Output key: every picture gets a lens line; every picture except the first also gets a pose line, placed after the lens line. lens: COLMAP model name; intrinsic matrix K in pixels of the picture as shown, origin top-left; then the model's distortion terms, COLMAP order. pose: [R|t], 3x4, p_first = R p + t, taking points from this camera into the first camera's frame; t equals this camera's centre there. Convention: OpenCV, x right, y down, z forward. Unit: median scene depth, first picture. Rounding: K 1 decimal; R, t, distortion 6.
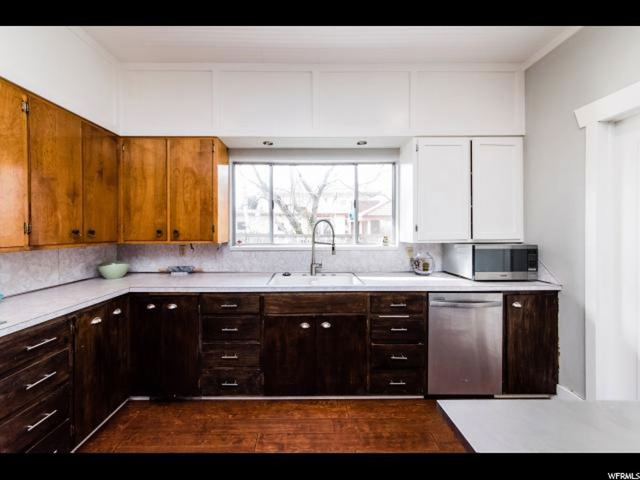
lens RADIAL K [[221.2, 0, 308.6], [0, 221.2, 232.4], [0, 0, 1]] dist [0.000905, -0.000008]
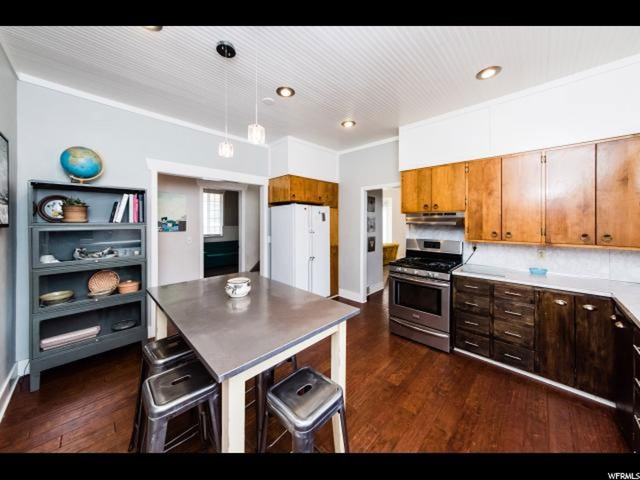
lens RADIAL K [[234.1, 0, 330.4], [0, 234.1, 221.0], [0, 0, 1]] dist [-0.000361, -0.000001]
pose [[-0.676935, 0.005132, -0.736025, 0.723513], [-0.003396, 0.999943, 0.010095, -0.074579], [0.736035, 0.009333, -0.676879, 0.652209]]
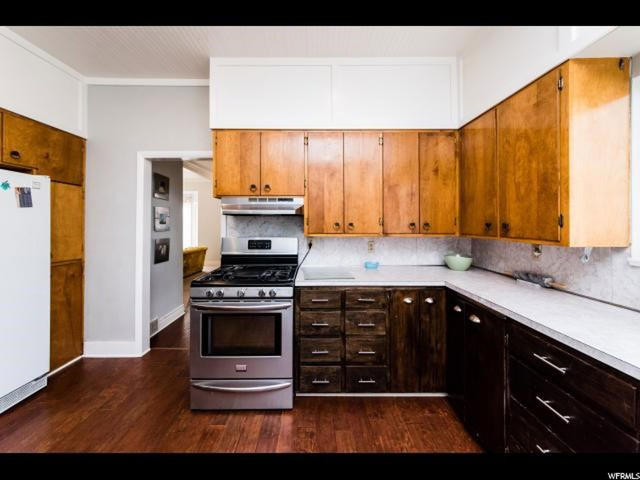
lens RADIAL K [[226.1, 0, 316.2], [0, 226.1, 220.8], [0, 0, 1]] dist [0.000071, -0.000017]
pose [[-0.003830, -0.005051, -0.999980, 0.169308], [-0.006604, 0.999966, -0.005026, -0.009557], [0.999971, 0.006584, -0.003863, 0.362265]]
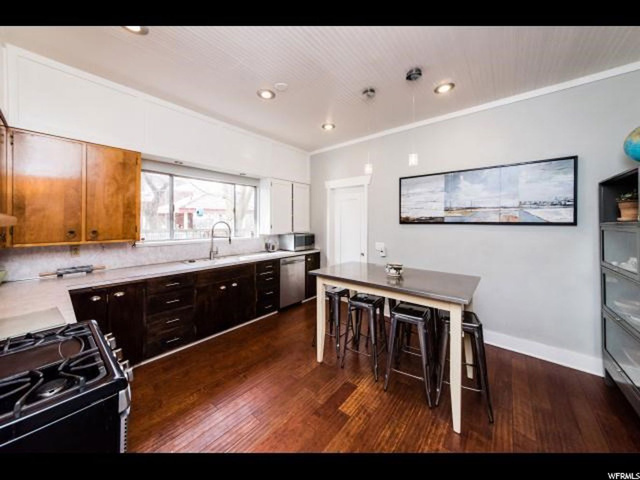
lens RADIAL K [[226.1, 0, 316.2], [0, 226.1, 220.8], [0, 0, 1]] dist [0.000071, -0.000017]
pose [[0.645710, 0.010087, 0.763516, -0.742828], [0.002504, 0.999879, -0.015328, -0.038706], [-0.763579, 0.011809, 0.645607, -0.534536]]
